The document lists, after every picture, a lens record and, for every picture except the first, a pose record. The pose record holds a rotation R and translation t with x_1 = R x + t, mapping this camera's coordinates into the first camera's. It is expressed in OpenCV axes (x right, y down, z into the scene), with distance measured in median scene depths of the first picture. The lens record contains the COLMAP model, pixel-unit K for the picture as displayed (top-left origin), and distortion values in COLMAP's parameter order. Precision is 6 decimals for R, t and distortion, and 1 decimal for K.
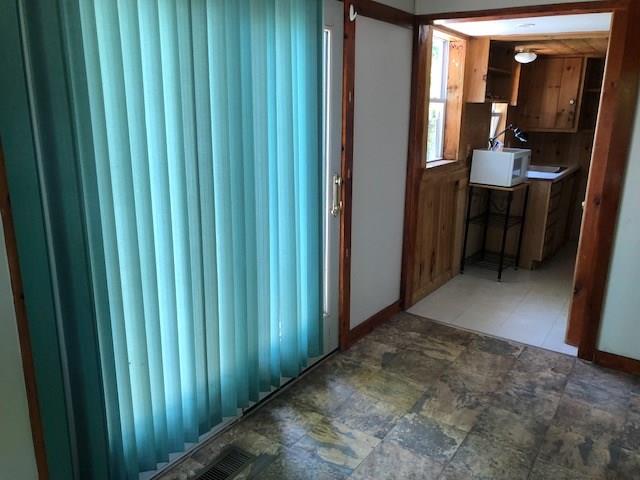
lens RADIAL K [[531.8, 0, 318.2], [0, 531.8, 243.6], [0, 0, 1]] dist [0.030921, -0.021645]
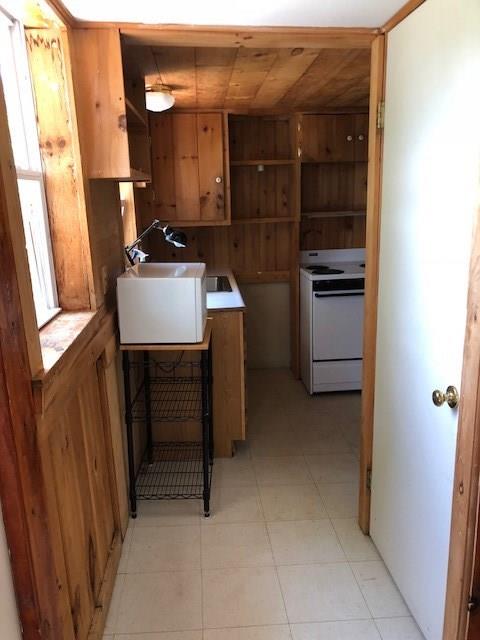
lens RADIAL K [[531.8, 0, 242.2], [0, 531.8, 323.3], [0, 0, 1]] dist [0.030921, -0.021645]
pose [[0.790706, -0.180030, 0.585127, 0.088992], [0.190134, 0.980735, 0.044814, -0.131162], [-0.581922, 0.075818, 0.809703, 0.529322]]
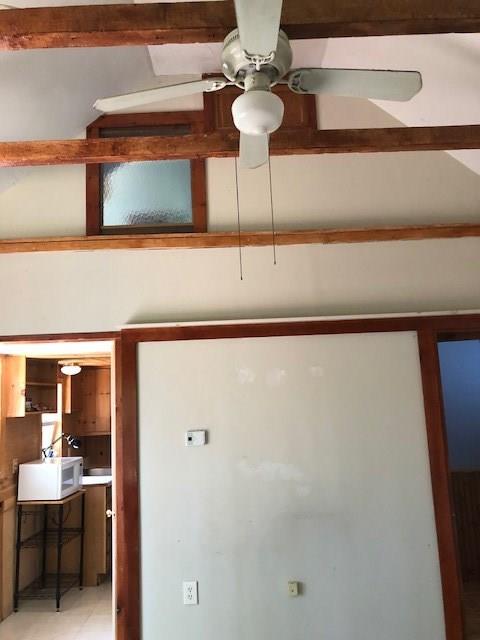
lens RADIAL K [[531.8, 0, 242.2], [0, 531.8, 316.8], [0, 0, 1]] dist [0.030921, -0.021645]
pose [[0.836454, 0.028129, 0.547314, 0.089920], [0.191678, 0.920591, -0.340253, -0.017487], [-0.513423, 0.389515, 0.764640, -0.034794]]
